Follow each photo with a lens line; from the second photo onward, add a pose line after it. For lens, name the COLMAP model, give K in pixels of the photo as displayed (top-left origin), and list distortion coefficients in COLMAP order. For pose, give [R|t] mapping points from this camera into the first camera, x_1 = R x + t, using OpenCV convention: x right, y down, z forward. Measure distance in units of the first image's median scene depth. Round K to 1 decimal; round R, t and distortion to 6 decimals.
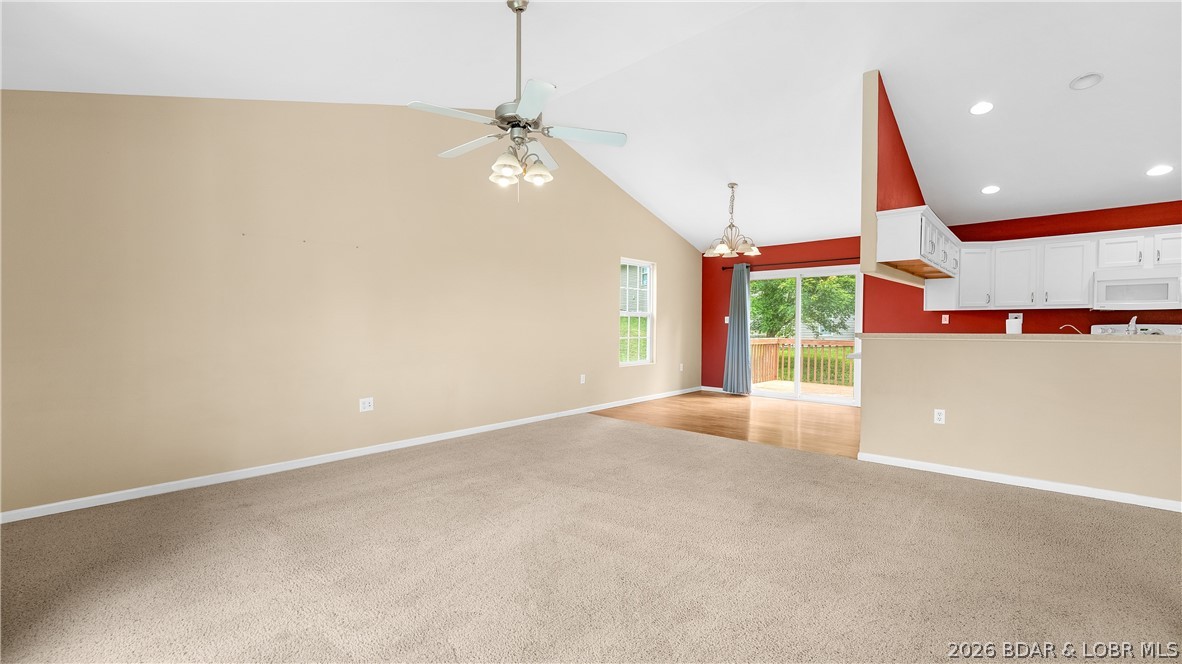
lens RADIAL K [[484.0, 0, 584.6], [0, 484.0, 333.8], [0, 0, 1]] dist [-0.009005, -0.000347]
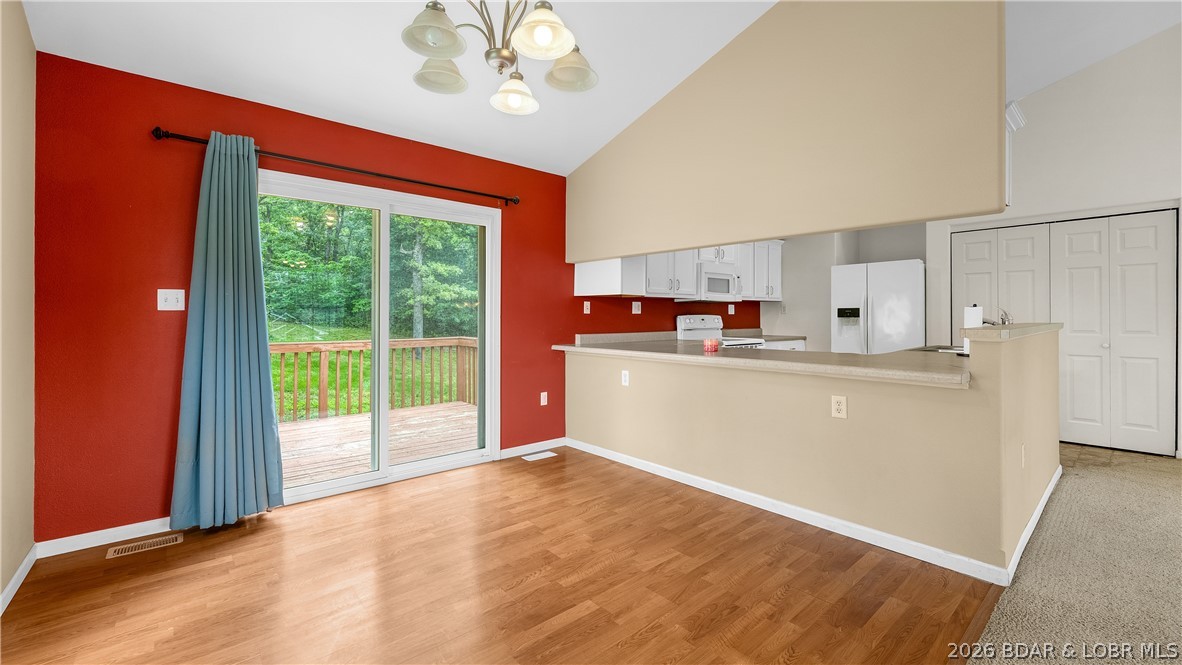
lens RADIAL K [[491.7, 0, 589.9], [0, 491.7, 313.3], [0, 0, 1]] dist [-0.001937, 0.000424]
pose [[0.111115, 0.006437, 0.993787, 0.005429], [0.020484, 0.999752, -0.008766, -0.016277], [-0.993596, 0.021331, 0.110956, 0.985022]]
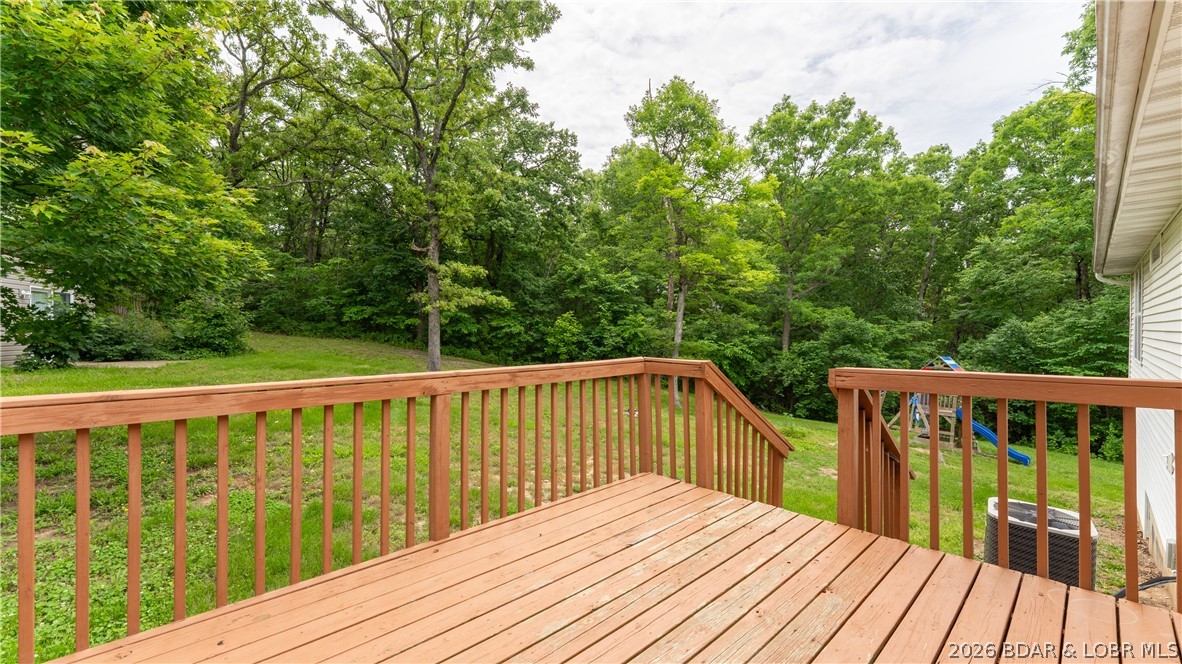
lens RADIAL K [[484.0, 0, 584.6], [0, 484.0, 333.8], [0, 0, 1]] dist [-0.009005, -0.000347]
pose [[0.061826, -0.011024, 0.998026, 0.590754], [0.015408, 0.999830, 0.010089, -0.019850], [-0.997968, 0.014754, 0.061985, 1.578004]]
